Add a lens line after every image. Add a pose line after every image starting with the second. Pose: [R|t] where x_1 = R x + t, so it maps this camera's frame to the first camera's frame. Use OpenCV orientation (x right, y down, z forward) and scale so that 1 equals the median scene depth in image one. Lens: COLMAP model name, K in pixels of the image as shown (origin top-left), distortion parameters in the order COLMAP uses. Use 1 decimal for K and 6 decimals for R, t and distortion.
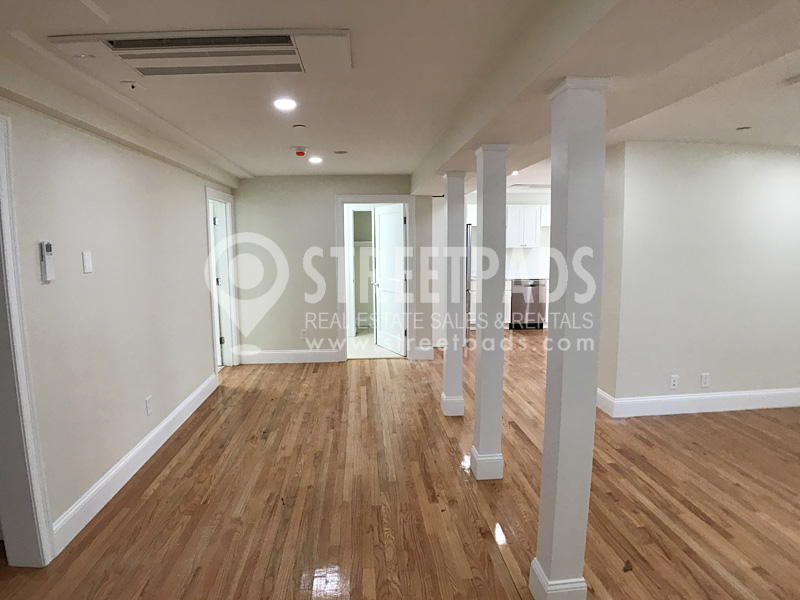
lens RADIAL K [[468.9, 0, 386.2], [0, 468.9, 292.9], [0, 0, 1]] dist [-0.104654, 0.034080]
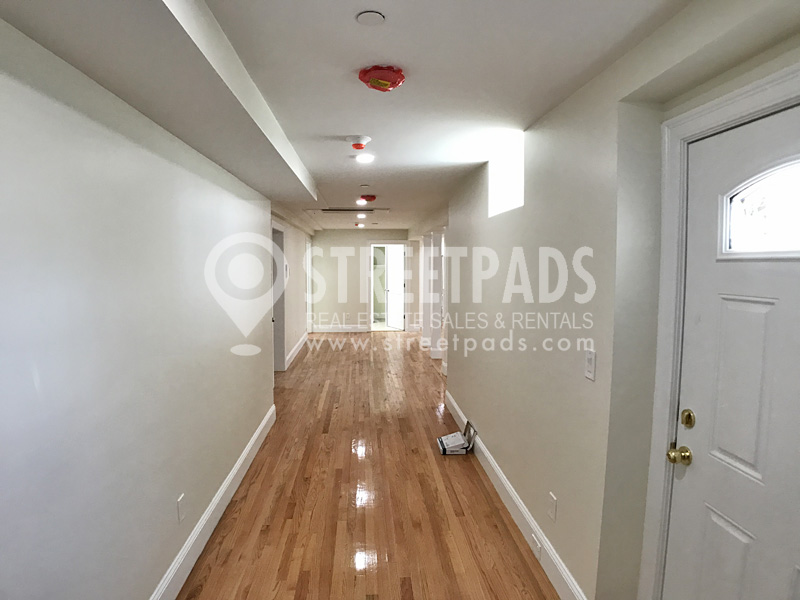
lens RADIAL K [[468.9, 0, 386.2], [0, 468.9, 292.9], [0, 0, 1]] dist [-0.104654, 0.034080]
pose [[0.999956, 0.009316, -0.000686, -0.030132], [-0.009338, 0.998724, -0.049640, 0.091292], [0.000222, 0.049644, 0.998767, -0.847469]]
